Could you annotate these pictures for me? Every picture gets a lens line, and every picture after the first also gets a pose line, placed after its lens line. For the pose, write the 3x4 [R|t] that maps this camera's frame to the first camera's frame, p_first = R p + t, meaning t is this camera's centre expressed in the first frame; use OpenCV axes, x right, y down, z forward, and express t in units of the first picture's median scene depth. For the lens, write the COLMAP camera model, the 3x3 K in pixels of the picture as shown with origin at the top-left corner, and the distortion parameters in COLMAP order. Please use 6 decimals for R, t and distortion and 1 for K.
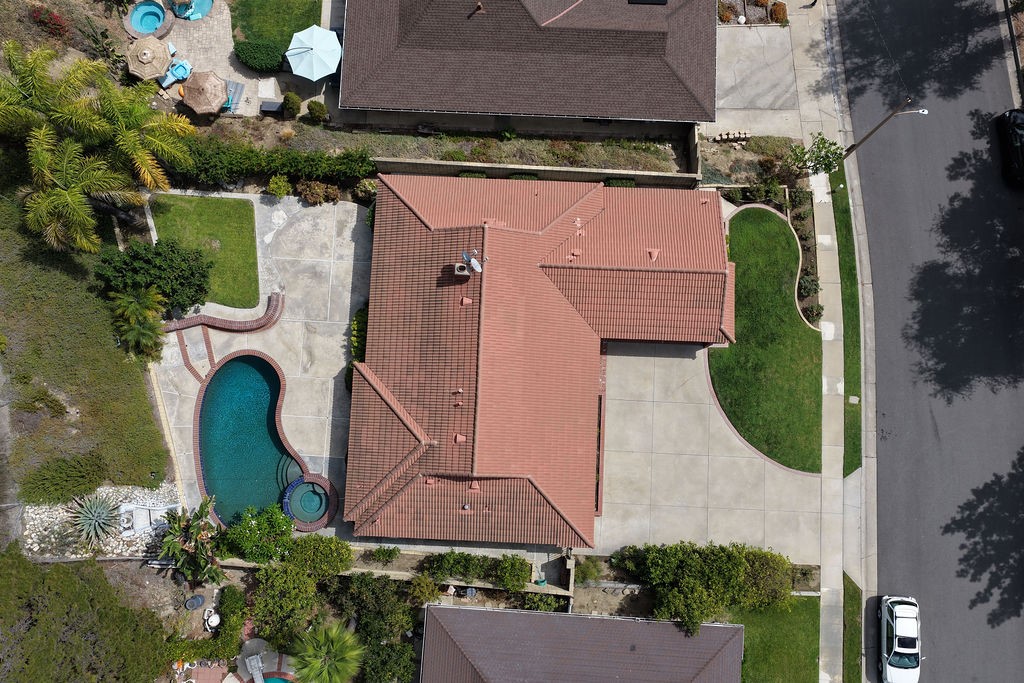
lens RADIAL K [[859.7, 0, 514.8], [0, 859.7, 337.6], [0, 0, 1]] dist [-0.010941, 0.030367]
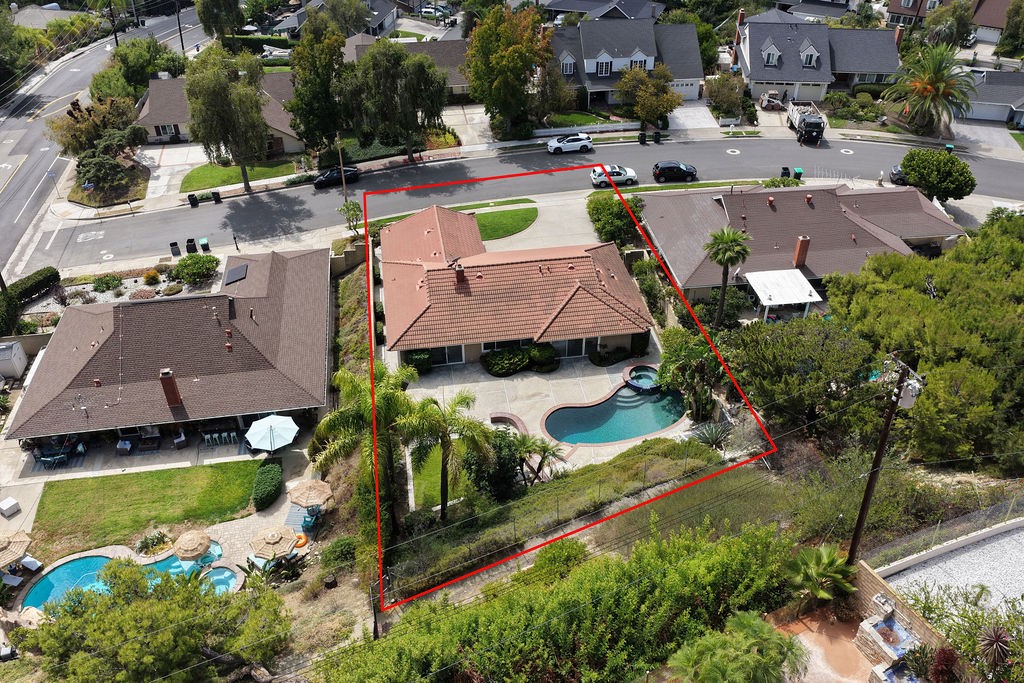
lens RADIAL K [[859.7, 0, 514.8], [0, 859.7, 337.6], [0, 0, 1]] dist [-0.010941, 0.030367]
pose [[-0.199440, -0.565513, 0.800262, -1.171385], [0.972685, -0.015258, 0.231628, -0.292177], [-0.118779, 0.824598, 0.553109, 0.247343]]
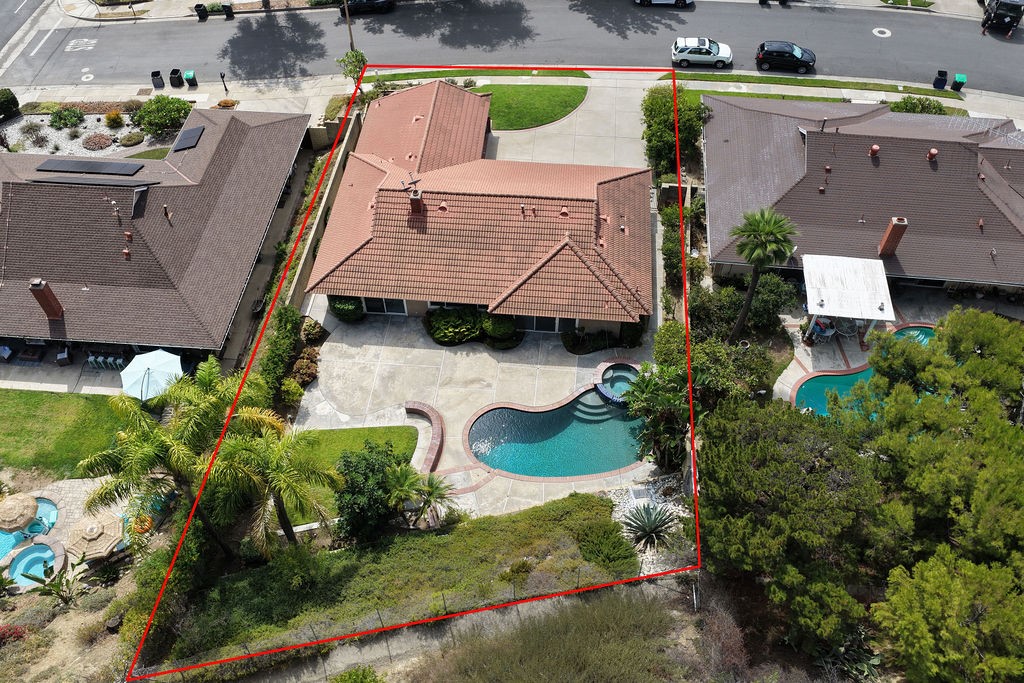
lens RADIAL K [[859.7, 0, 514.8], [0, 859.7, 337.6], [0, 0, 1]] dist [-0.010941, 0.030367]
pose [[0.043287, -0.767508, 0.639576, -0.817175], [0.991374, 0.112268, 0.067627, -0.005275], [-0.123709, 0.631132, 0.765747, 0.213696]]
